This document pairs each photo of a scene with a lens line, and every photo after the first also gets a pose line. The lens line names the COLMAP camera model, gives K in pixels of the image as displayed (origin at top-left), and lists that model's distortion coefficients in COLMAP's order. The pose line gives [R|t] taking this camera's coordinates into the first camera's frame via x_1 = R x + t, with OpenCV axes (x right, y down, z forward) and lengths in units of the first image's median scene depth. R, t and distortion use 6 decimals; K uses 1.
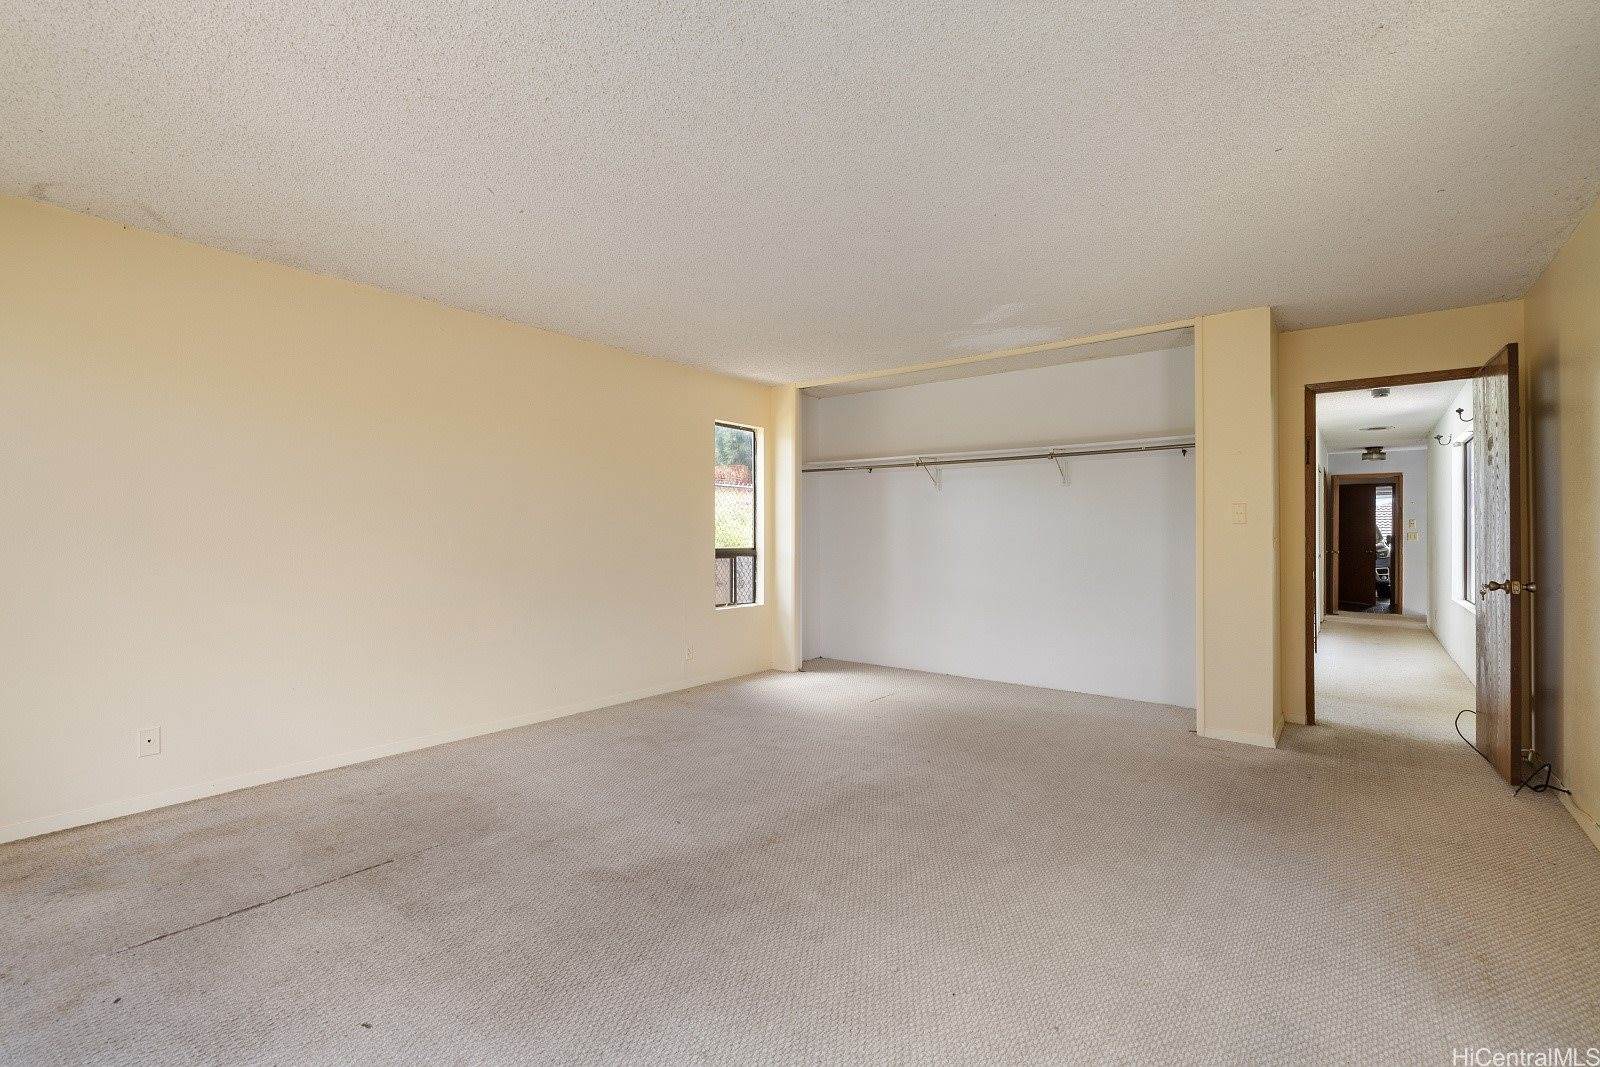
lens RADIAL K [[712.2, 0, 801.3], [0, 712.2, 526.0], [0, 0, 1]] dist [-0.000928, -0.000589]
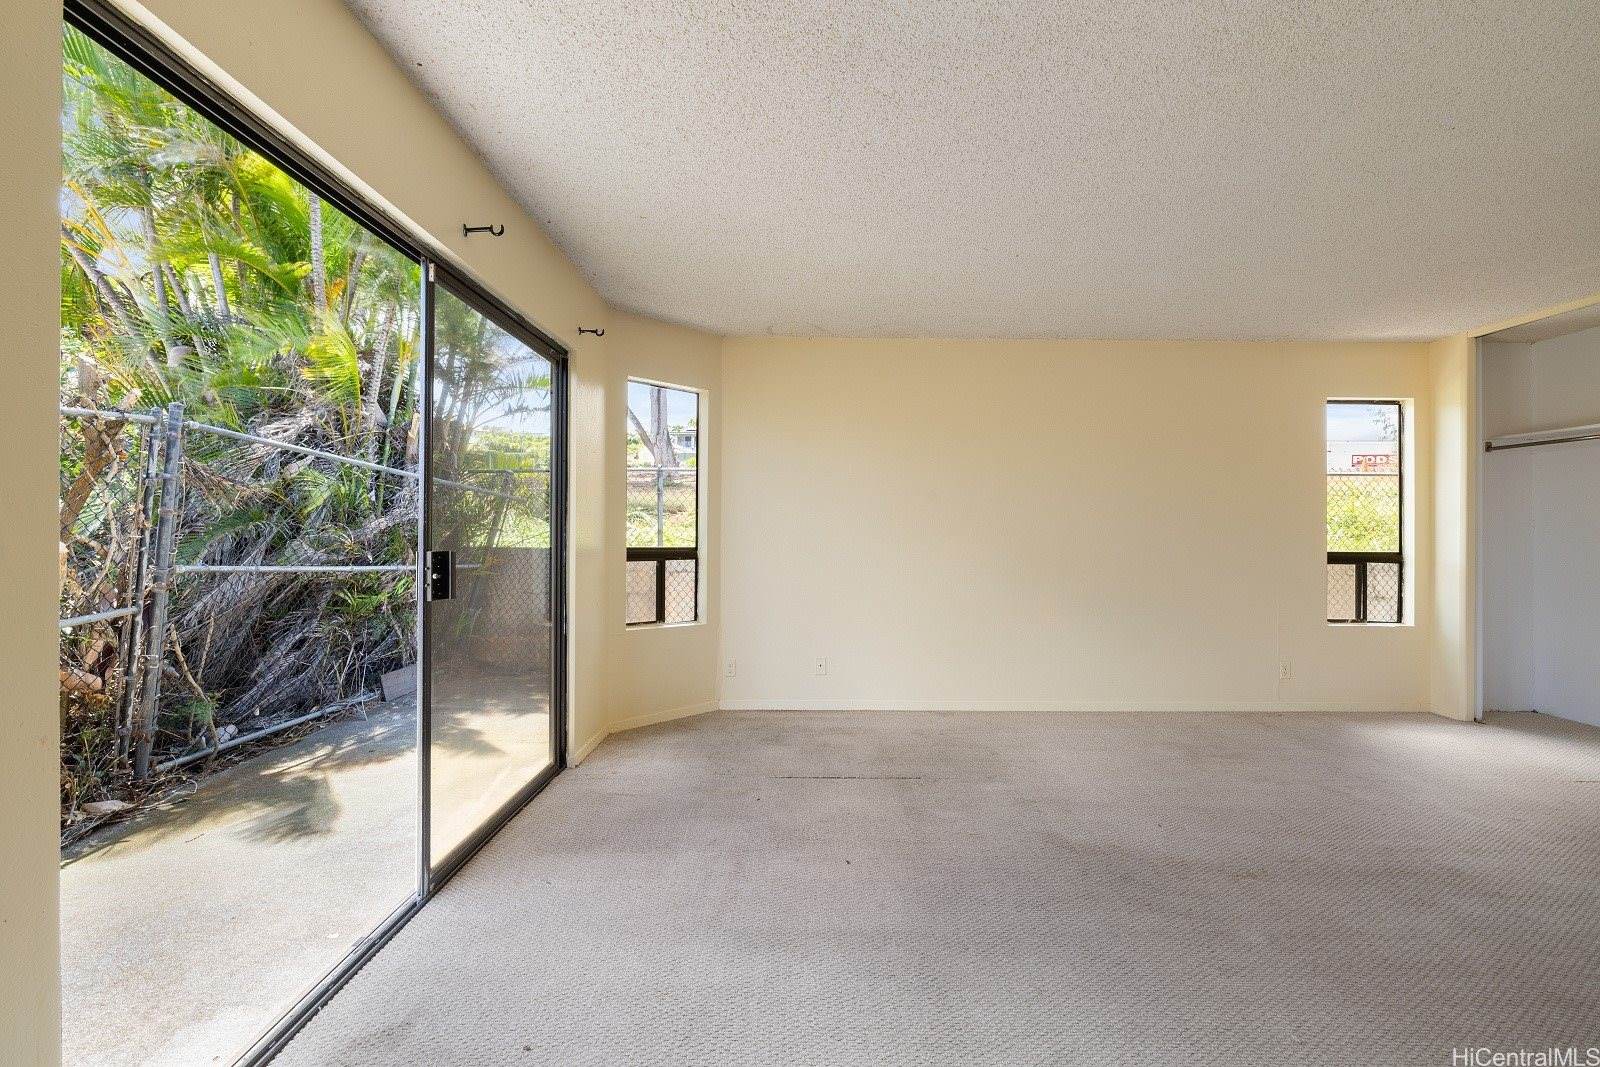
lens RADIAL K [[712.2, 0, 801.3], [0, 712.2, 526.0], [0, 0, 1]] dist [-0.000928, -0.000589]
pose [[0.623842, -0.004338, -0.781538, 0.206193], [0.005006, 0.999986, -0.001555, -0.000742], [0.781534, -0.002942, 0.623855, -0.003142]]
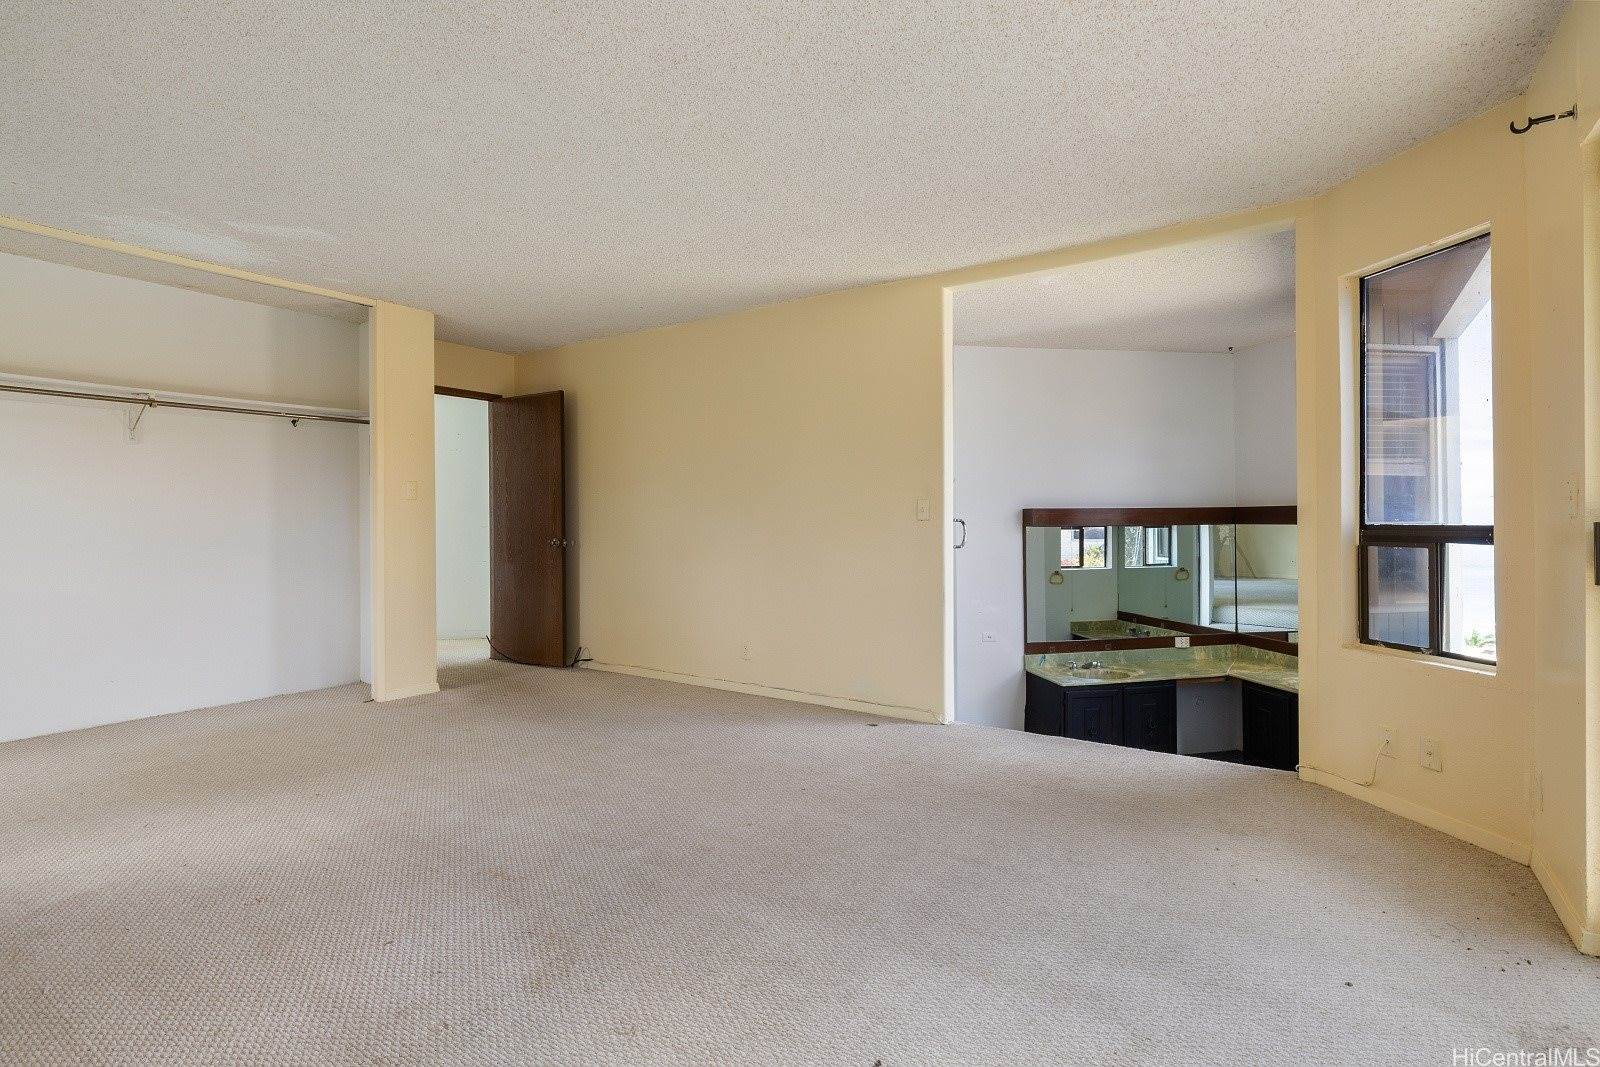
lens RADIAL K [[759.3, 0, 804.9], [0, 759.3, 519.2], [0, 0, 1]] dist [-0.000340, -0.000018]
pose [[-0.062948, -0.001378, 0.998016, -0.616613], [-0.003019, 0.999995, 0.001190, 0.024988], [-0.998012, -0.002938, -0.062952, 0.474044]]
